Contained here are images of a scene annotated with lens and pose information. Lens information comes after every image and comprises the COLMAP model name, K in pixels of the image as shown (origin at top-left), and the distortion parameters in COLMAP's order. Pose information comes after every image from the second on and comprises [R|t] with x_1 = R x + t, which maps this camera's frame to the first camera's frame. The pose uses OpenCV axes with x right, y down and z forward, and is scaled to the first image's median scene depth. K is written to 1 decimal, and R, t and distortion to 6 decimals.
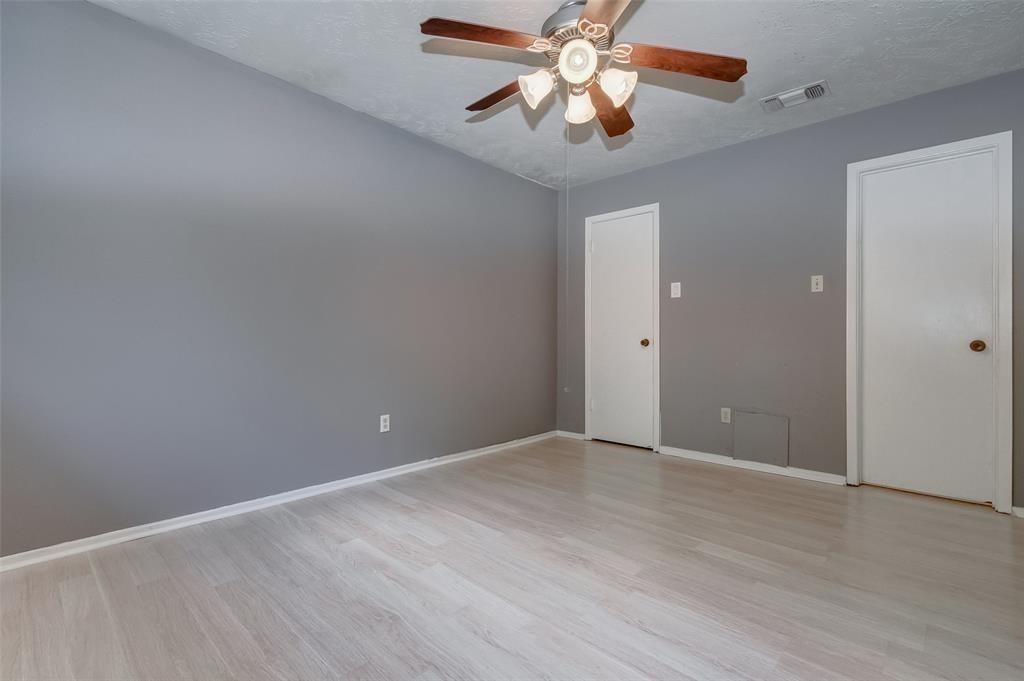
lens RADIAL K [[473.7, 0, 493.7], [0, 473.7, 335.3], [0, 0, 1]] dist [-0.000819, 0.000145]
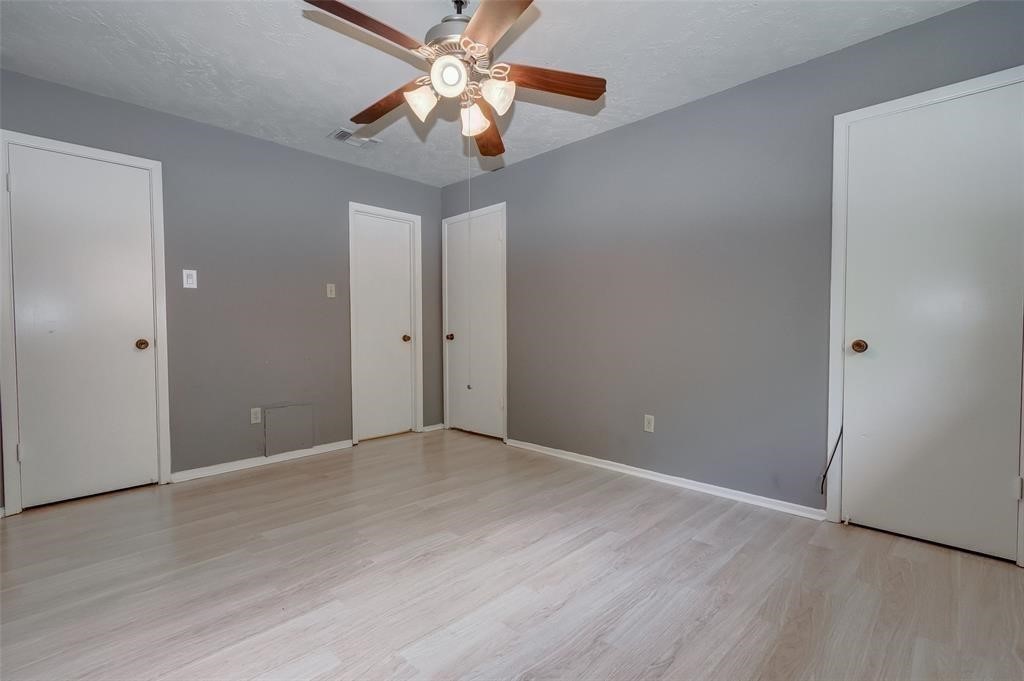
lens RADIAL K [[457.4, 0, 524.6], [0, 457.4, 341.7], [0, 0, 1]] dist [0.000266, -0.000351]
pose [[-0.019514, -0.028004, 0.999417, -0.658534], [0.004930, 0.999593, 0.028105, -0.009448], [-0.999797, 0.005475, -0.019368, 0.672732]]
